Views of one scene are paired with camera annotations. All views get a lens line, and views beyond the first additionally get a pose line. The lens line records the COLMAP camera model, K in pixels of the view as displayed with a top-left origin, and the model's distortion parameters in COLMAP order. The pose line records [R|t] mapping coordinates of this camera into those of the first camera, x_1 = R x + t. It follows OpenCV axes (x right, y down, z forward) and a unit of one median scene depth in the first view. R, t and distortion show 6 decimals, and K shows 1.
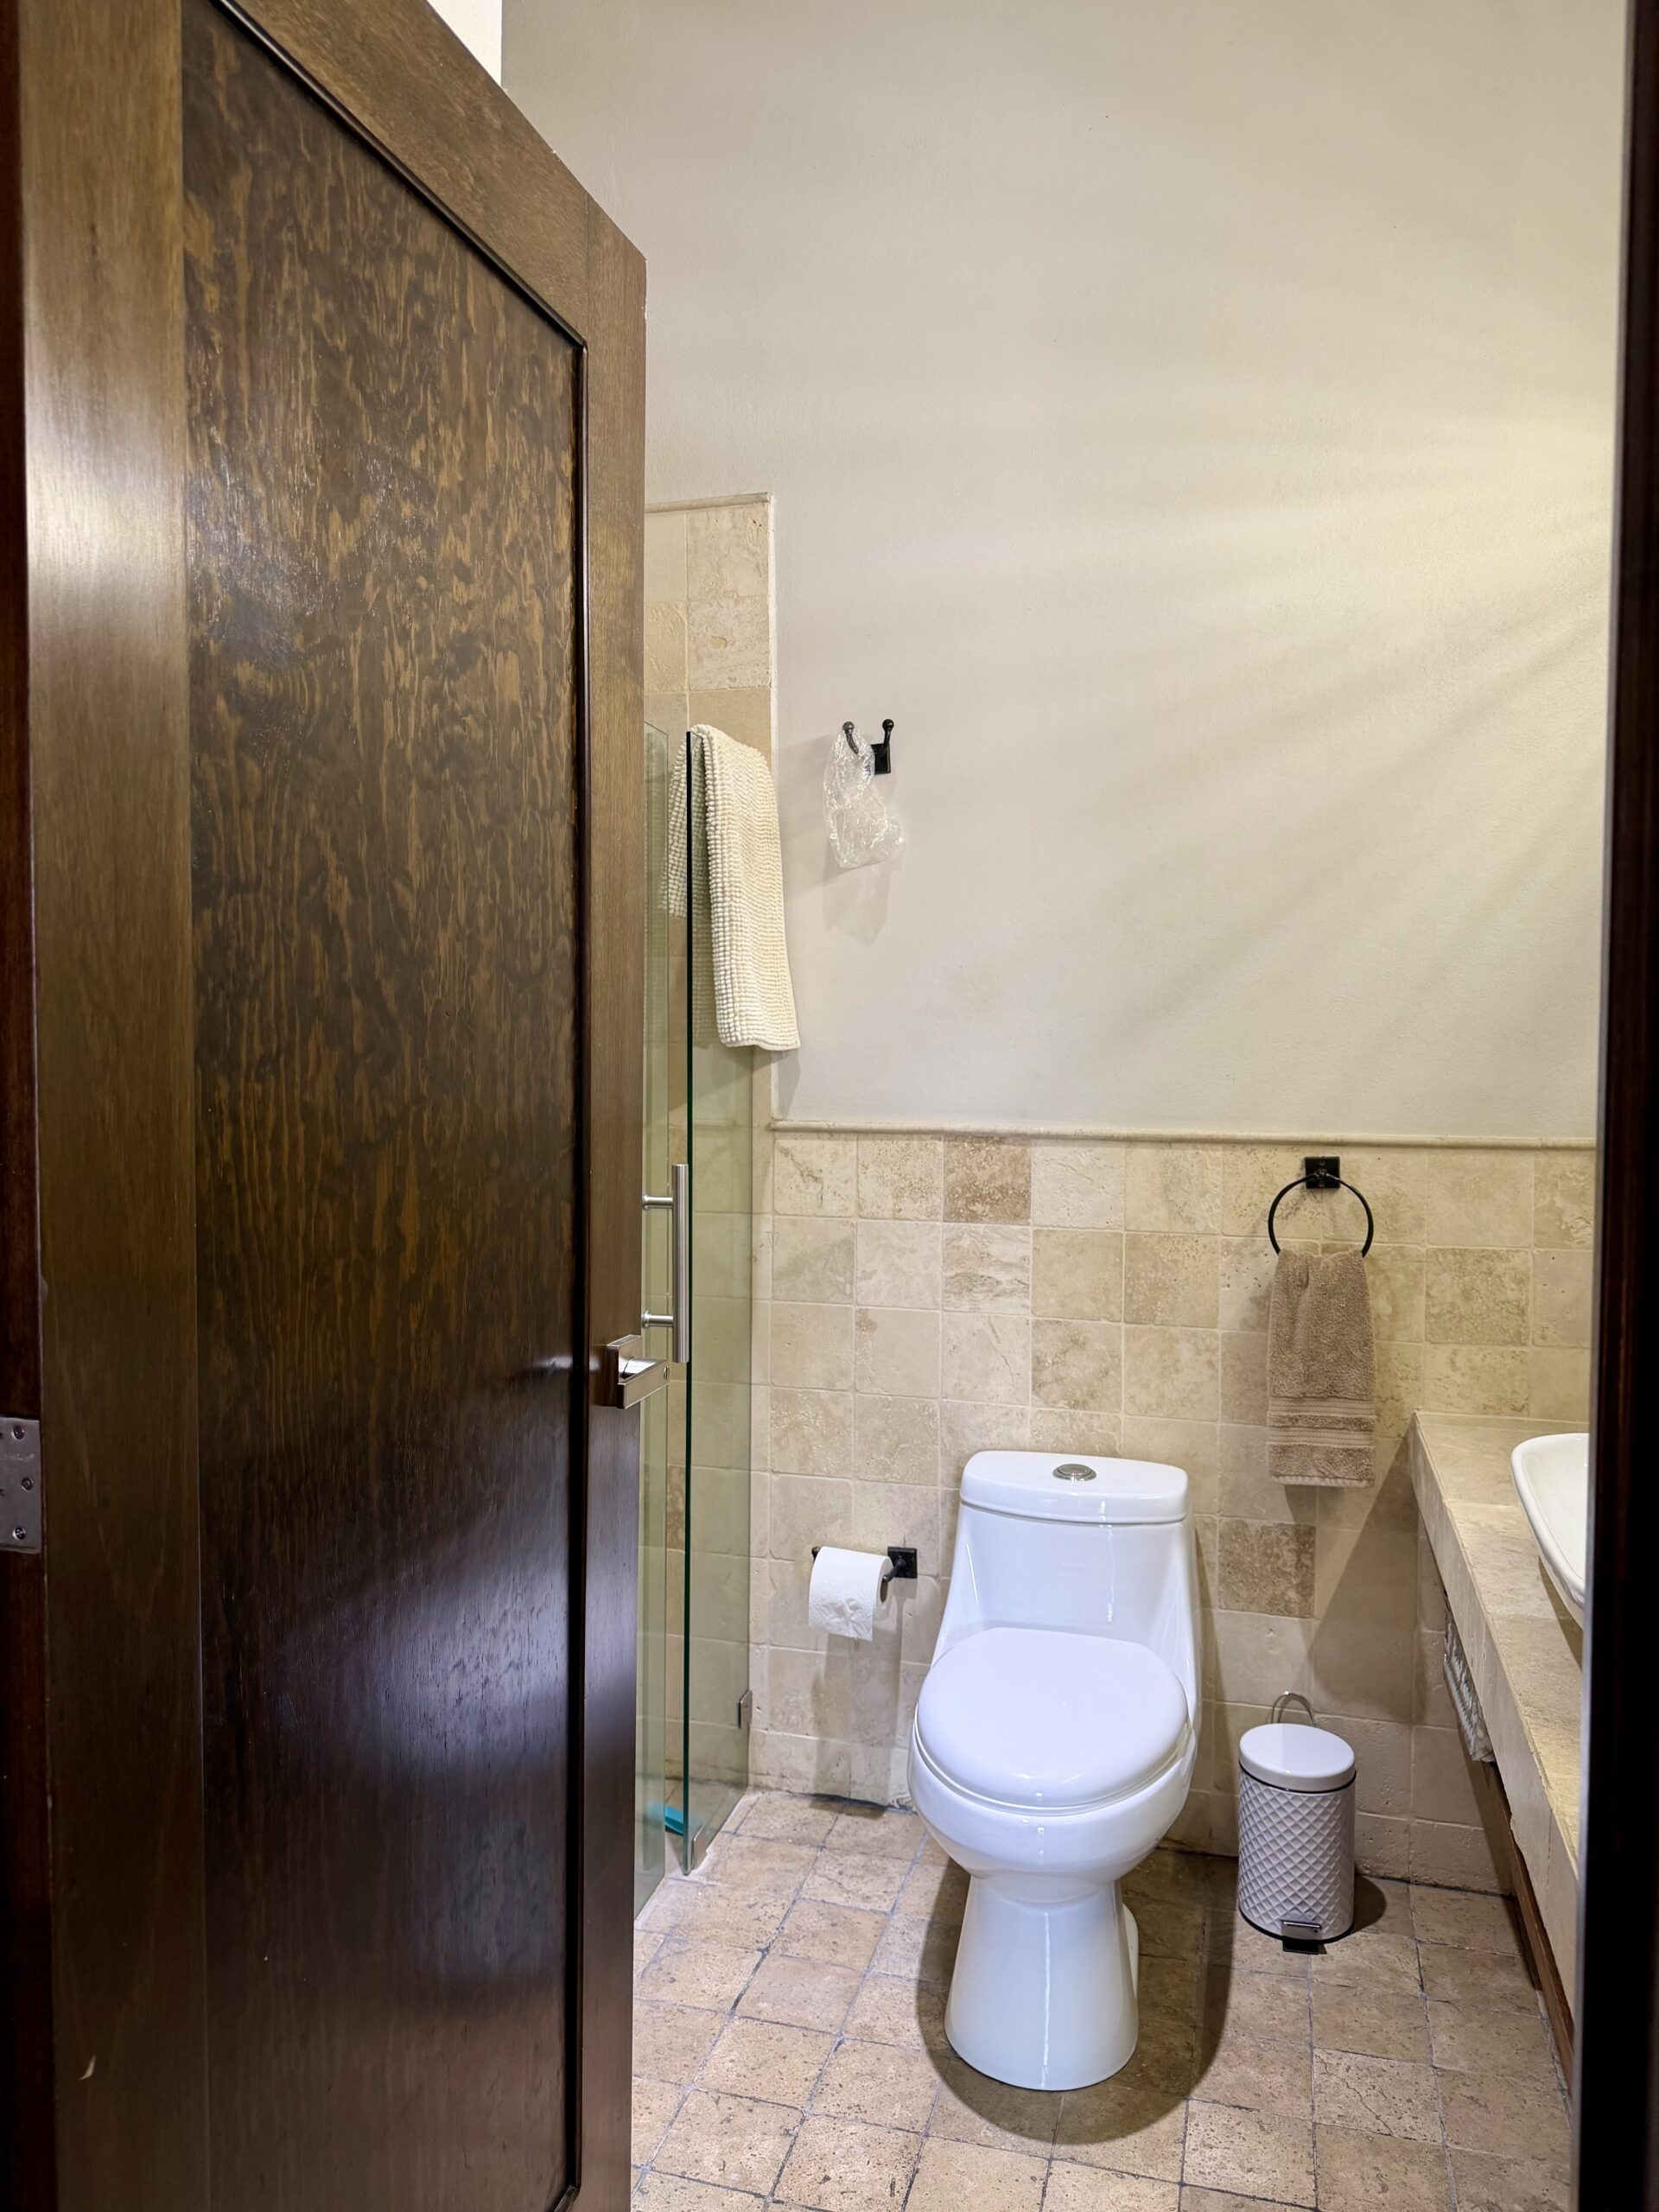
lens RADIAL K [[1537.7, 0, 846.7], [0, 1537.7, 1106.2], [0, 0, 1]] dist [0.054168, -0.063284]
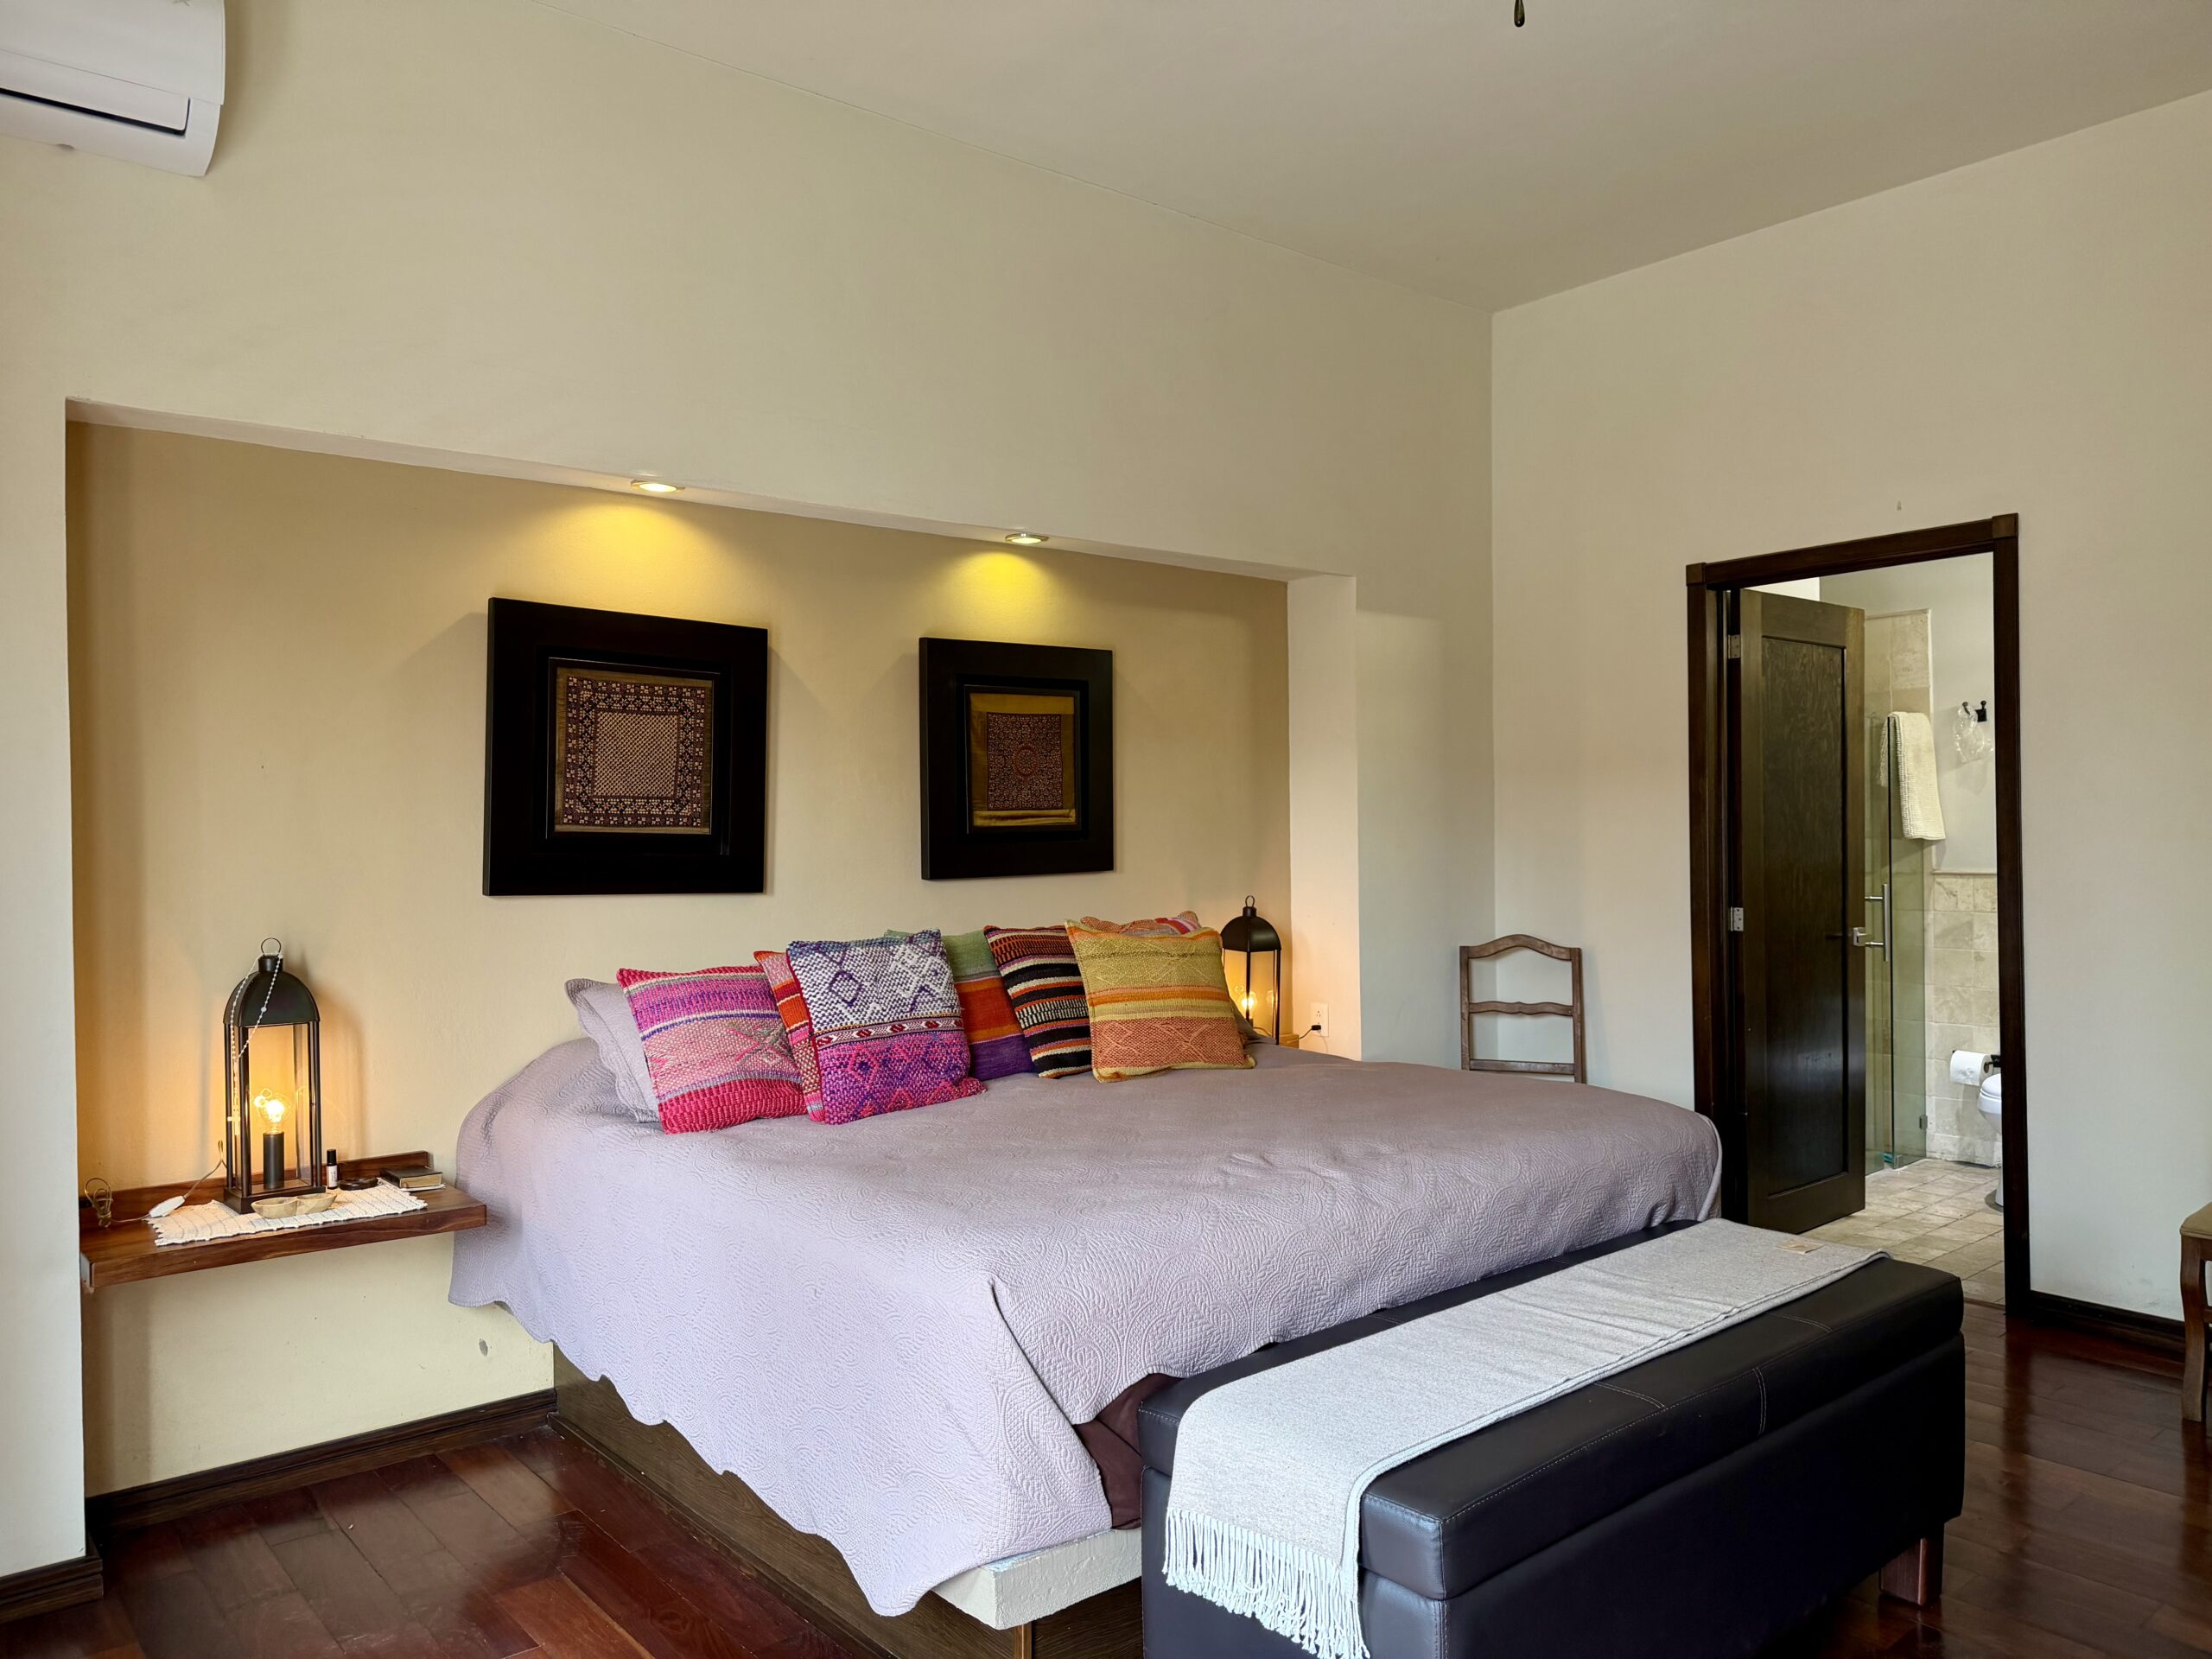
lens RADIAL K [[1537.7, 0, 1135.3], [0, 1537.7, 840.2], [0, 0, 1]] dist [0.054168, -0.063284]
pose [[0.827451, -0.013614, -0.561373, 0.277141], [-0.007440, 0.999353, -0.035202, 0.056733], [0.561488, 0.033304, 0.826814, -1.653211]]
